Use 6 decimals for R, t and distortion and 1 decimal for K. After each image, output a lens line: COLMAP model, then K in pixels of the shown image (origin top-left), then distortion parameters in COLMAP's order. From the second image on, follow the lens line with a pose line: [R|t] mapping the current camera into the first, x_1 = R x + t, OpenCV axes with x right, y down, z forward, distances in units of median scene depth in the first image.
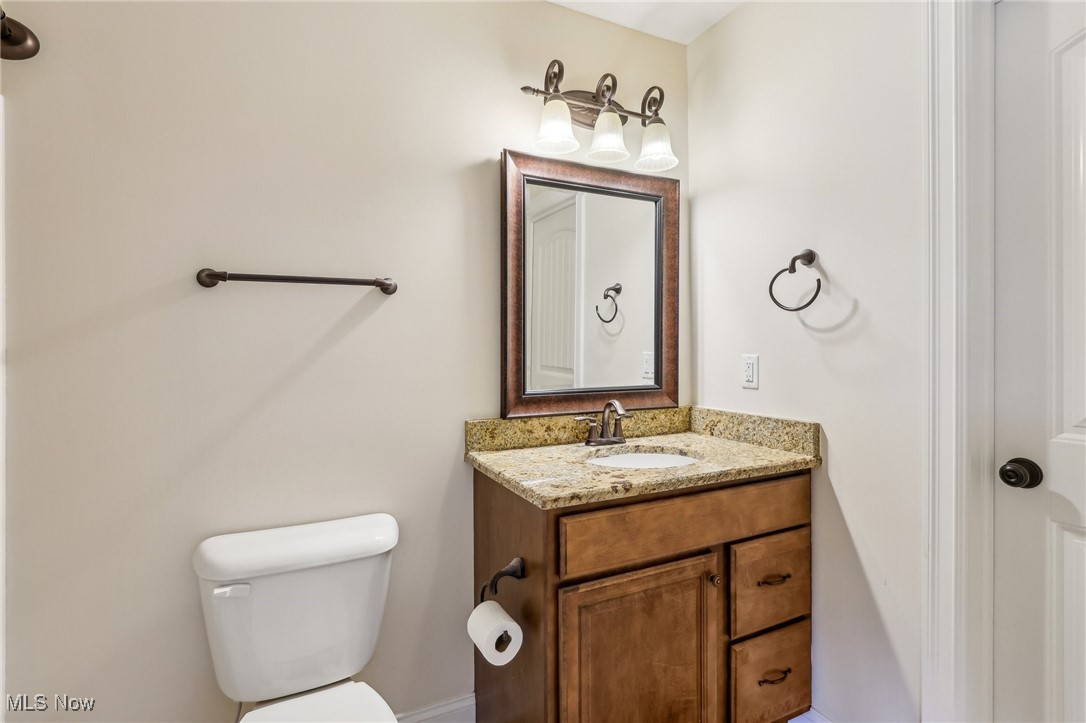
lens RADIAL K [[521.2, 0, 540.2], [0, 521.2, 352.8], [0, 0, 1]] dist [-0.001927, -0.000351]
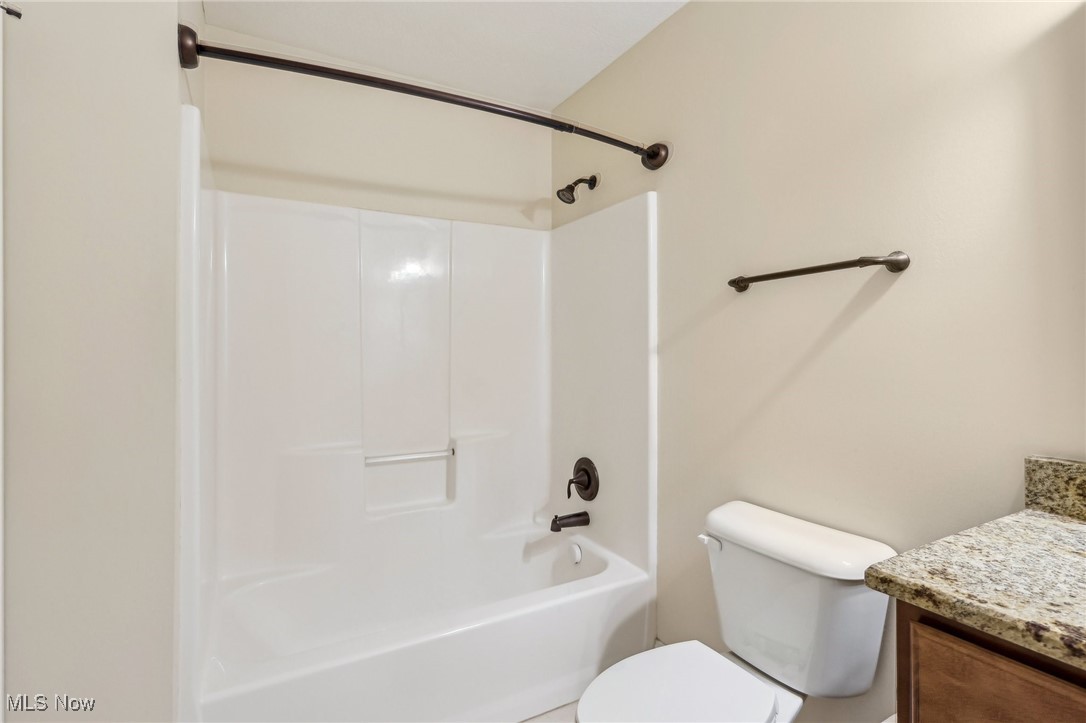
lens RADIAL K [[521.2, 0, 542.9], [0, 521.2, 353.2], [0, 0, 1]] dist [-0.001927, -0.000351]
pose [[0.050859, 0.007513, -0.998678, 0.437624], [-0.004832, 0.999962, 0.007277, 0.007751], [0.998694, 0.004456, 0.050893, 0.396483]]
